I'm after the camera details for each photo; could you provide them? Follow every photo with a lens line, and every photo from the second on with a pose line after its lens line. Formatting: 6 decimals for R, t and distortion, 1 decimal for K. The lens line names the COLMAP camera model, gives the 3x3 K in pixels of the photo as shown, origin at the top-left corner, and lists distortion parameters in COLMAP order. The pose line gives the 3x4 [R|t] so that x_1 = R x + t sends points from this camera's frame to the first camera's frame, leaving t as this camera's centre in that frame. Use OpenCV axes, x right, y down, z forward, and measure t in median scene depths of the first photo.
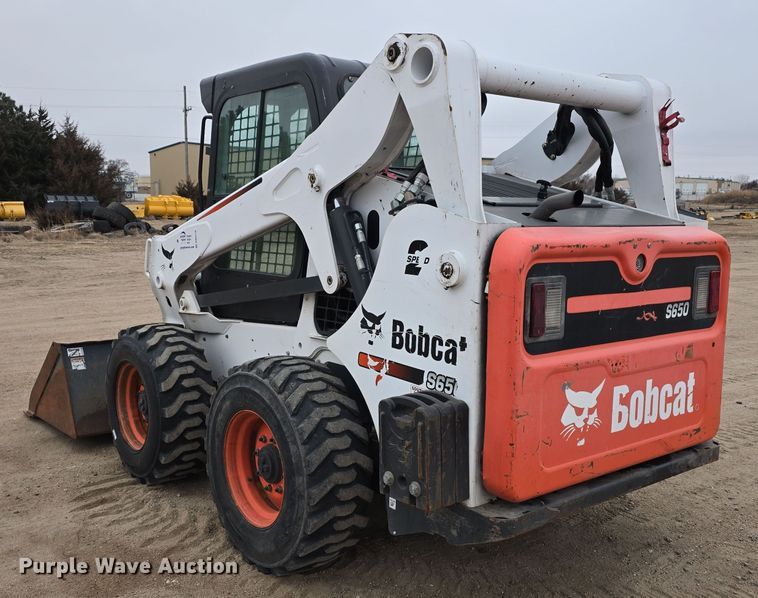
lens RADIAL K [[779.8, 0, 304.1], [0, 779.8, 299.1], [0, 0, 1]] dist [0.006109, -0.012126]
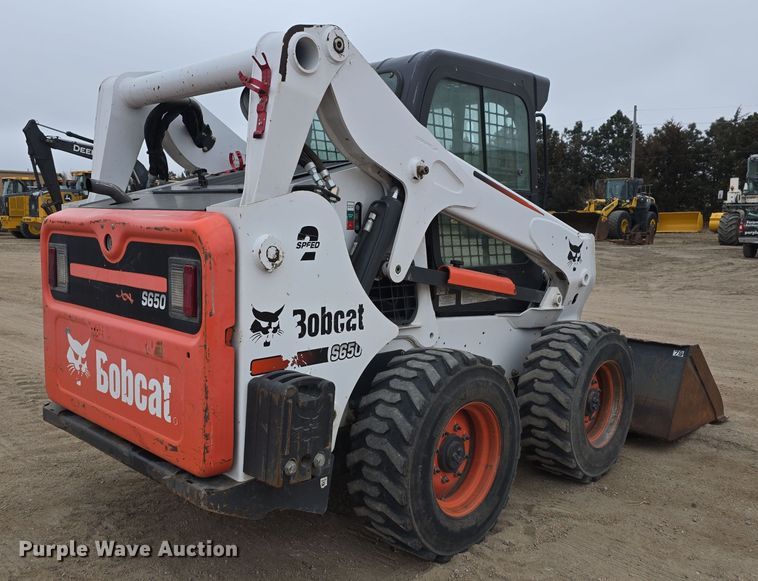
lens RADIAL K [[699.9, 0, 315.5], [0, 699.9, 293.3], [0, 0, 1]] dist [0.007484, -0.012278]
pose [[0.118610, 0.111079, -0.986708, 1.350669], [-0.122878, 0.987726, 0.096423, -0.099827], [0.985308, 0.109808, 0.130804, 1.104686]]
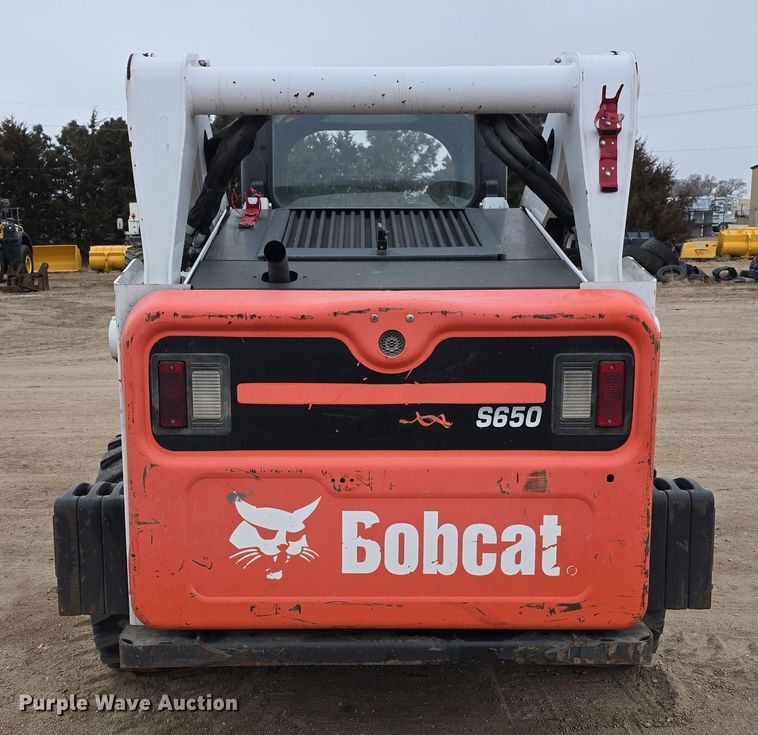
lens RADIAL K [[966.4, 0, 378.7], [0, 966.4, 402.2], [0, 0, 1]] dist [0.126992, -0.024125]
pose [[0.803677, 0.082462, -0.589325, 0.894870], [-0.056736, 0.996459, 0.062059, -0.044205], [0.592355, -0.016439, 0.805509, 0.275508]]
